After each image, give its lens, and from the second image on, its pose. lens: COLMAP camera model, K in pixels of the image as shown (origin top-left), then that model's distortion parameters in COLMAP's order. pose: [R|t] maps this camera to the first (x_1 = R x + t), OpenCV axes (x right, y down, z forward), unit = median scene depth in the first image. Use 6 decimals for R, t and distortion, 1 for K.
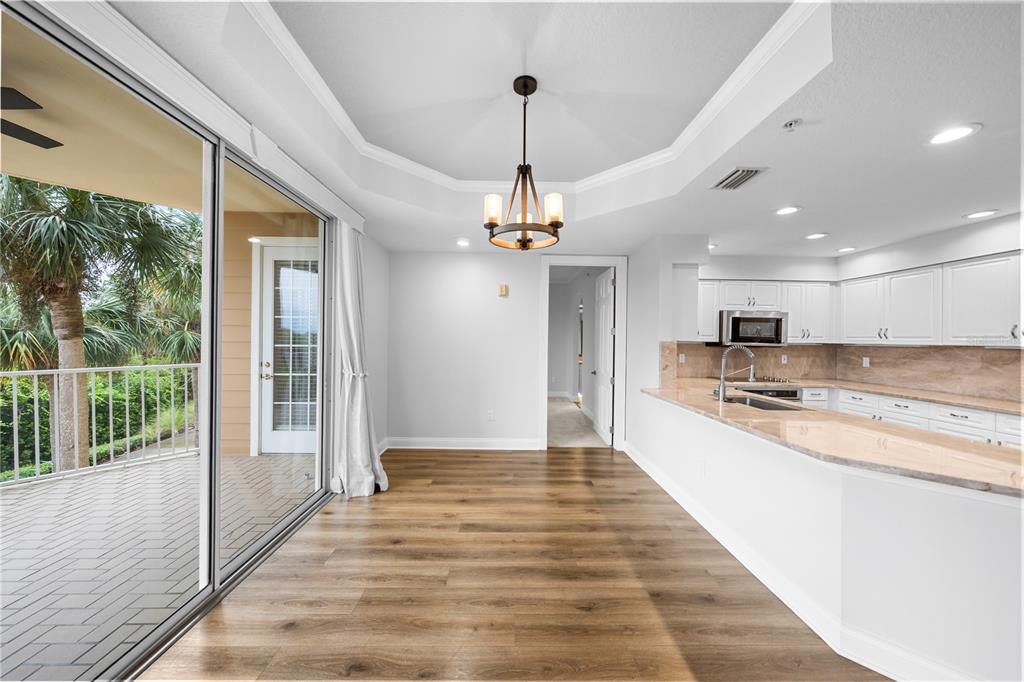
lens RADIAL K [[351.3, 0, 510.4], [0, 351.3, 338.9], [0, 0, 1]] dist [0.001520, 0.000063]
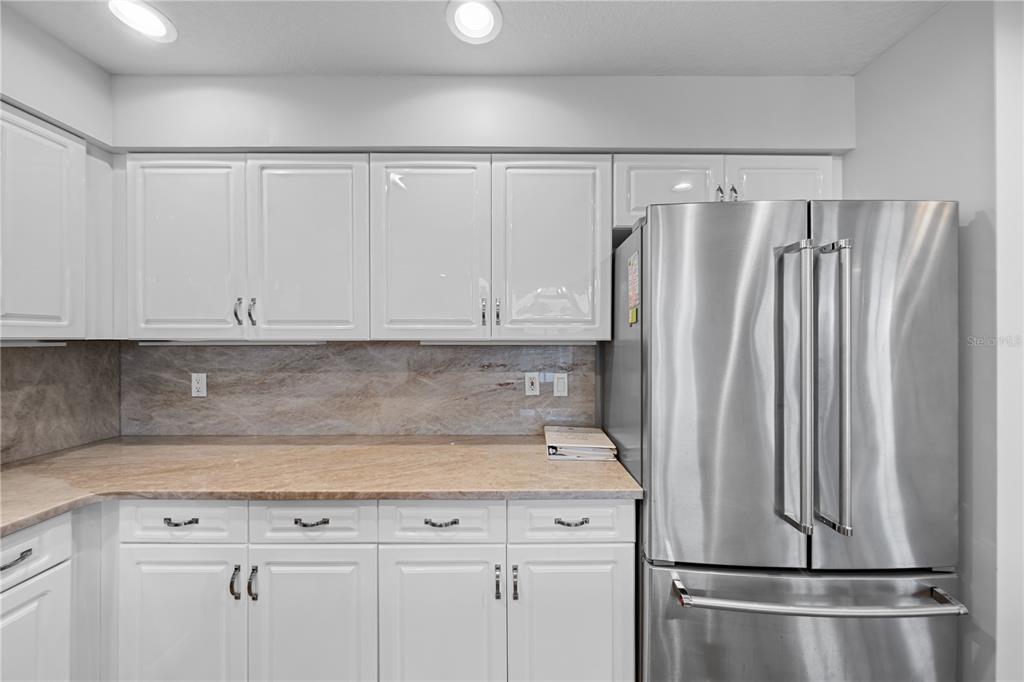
lens RADIAL K [[351.3, 0, 510.4], [0, 351.3, 338.9], [0, 0, 1]] dist [0.001520, 0.000063]
pose [[0.021673, -0.017093, 0.999619, 0.685028], [-0.000179, 0.999854, 0.017101, 0.007543], [-0.999765, -0.000550, 0.021667, 0.704164]]
